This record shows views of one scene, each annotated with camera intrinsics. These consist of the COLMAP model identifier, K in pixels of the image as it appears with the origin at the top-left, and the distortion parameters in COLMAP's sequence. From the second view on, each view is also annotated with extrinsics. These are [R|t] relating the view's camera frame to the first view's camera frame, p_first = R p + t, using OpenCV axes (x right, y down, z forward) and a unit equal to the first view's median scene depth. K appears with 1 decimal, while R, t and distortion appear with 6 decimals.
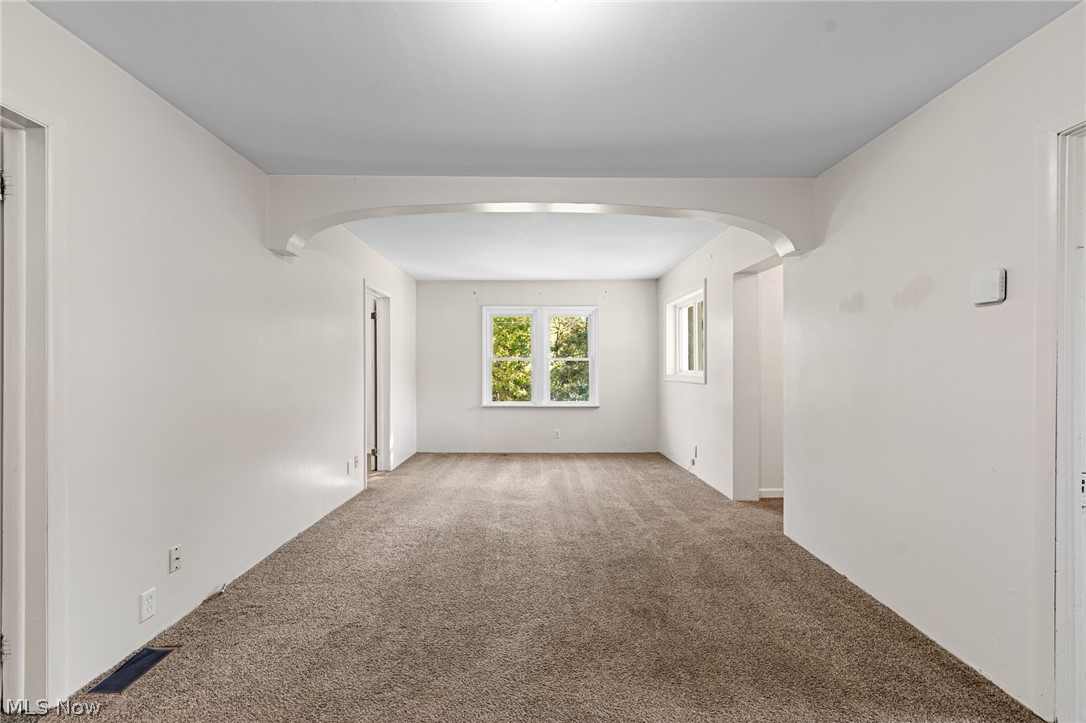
lens RADIAL K [[483.3, 0, 533.2], [0, 483.3, 372.7], [0, 0, 1]] dist [0.002049, -0.007492]
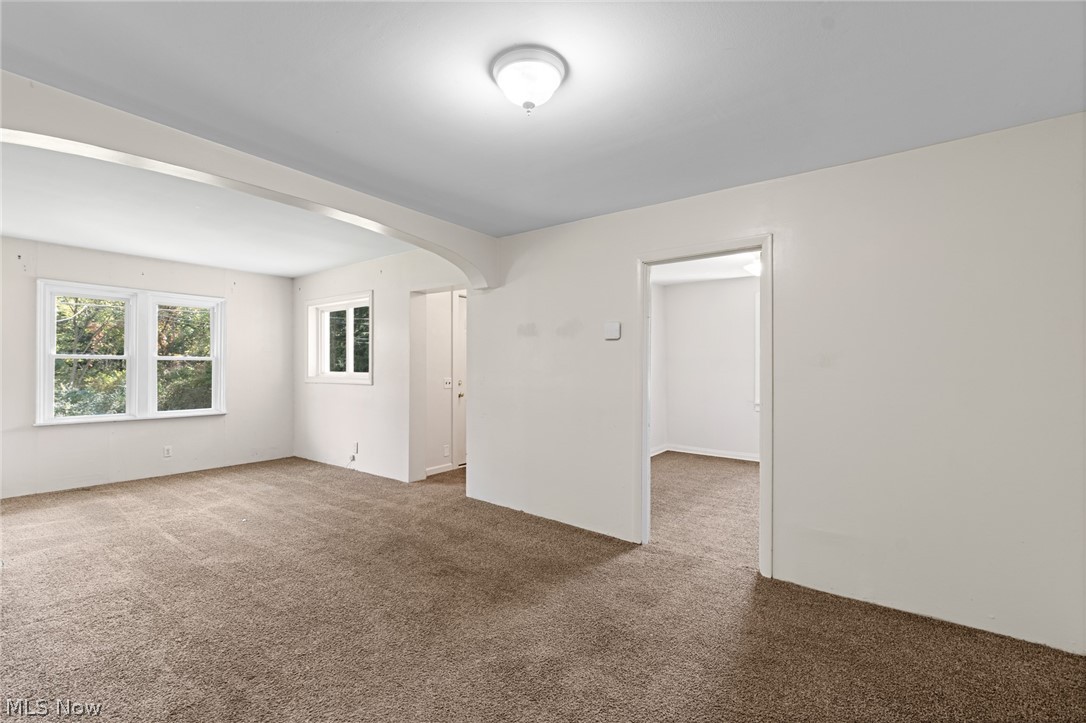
lens RADIAL K [[483.3, 0, 533.2], [0, 483.3, 372.7], [0, 0, 1]] dist [0.002049, -0.007492]
pose [[0.594558, -0.003302, 0.804046, -0.385045], [0.002046, 0.999995, 0.002594, -0.008496], [-0.804050, 0.000102, 0.594562, 0.054720]]
